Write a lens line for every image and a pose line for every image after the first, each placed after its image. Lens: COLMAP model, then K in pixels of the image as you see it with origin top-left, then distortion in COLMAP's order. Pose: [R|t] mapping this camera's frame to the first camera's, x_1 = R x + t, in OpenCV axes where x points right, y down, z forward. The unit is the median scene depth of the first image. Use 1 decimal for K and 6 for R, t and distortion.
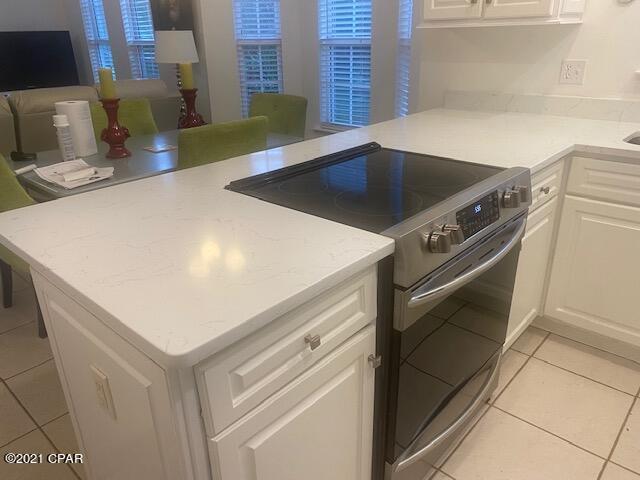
lens RADIAL K [[498.9, 0, 316.6], [0, 498.9, 238.2], [0, 0, 1]] dist [0.011376, -0.000635]
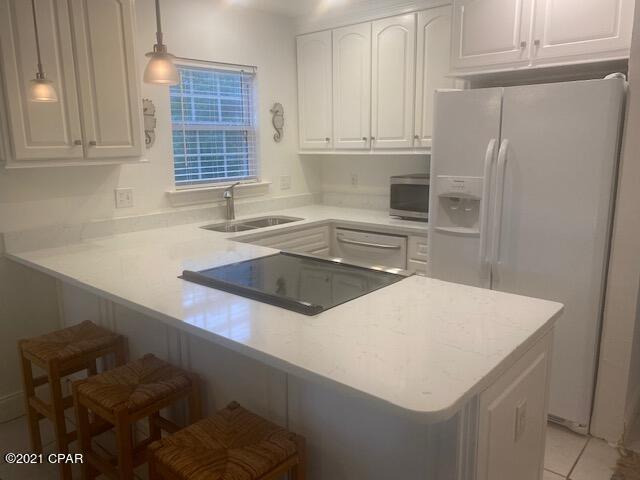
lens RADIAL K [[498.9, 0, 320.9], [0, 498.9, 239.9], [0, 0, 1]] dist [0.011376, -0.000635]
pose [[-0.035683, -0.164095, 0.985799, -0.774217], [0.403343, 0.900153, 0.164439, -0.258121], [-0.914353, 0.403482, 0.034066, 0.585254]]
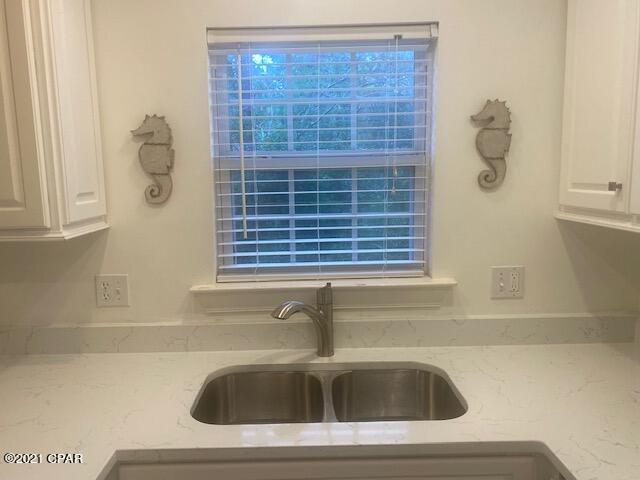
lens RADIAL K [[498.9, 0, 317.0], [0, 498.9, 241.3], [0, 0, 1]] dist [0.011376, -0.000635]
pose [[0.723902, -0.075614, 0.685746, 0.255428], [0.267494, 0.946983, -0.177959, -0.206261], [-0.635934, 0.312258, 0.705750, 0.315892]]
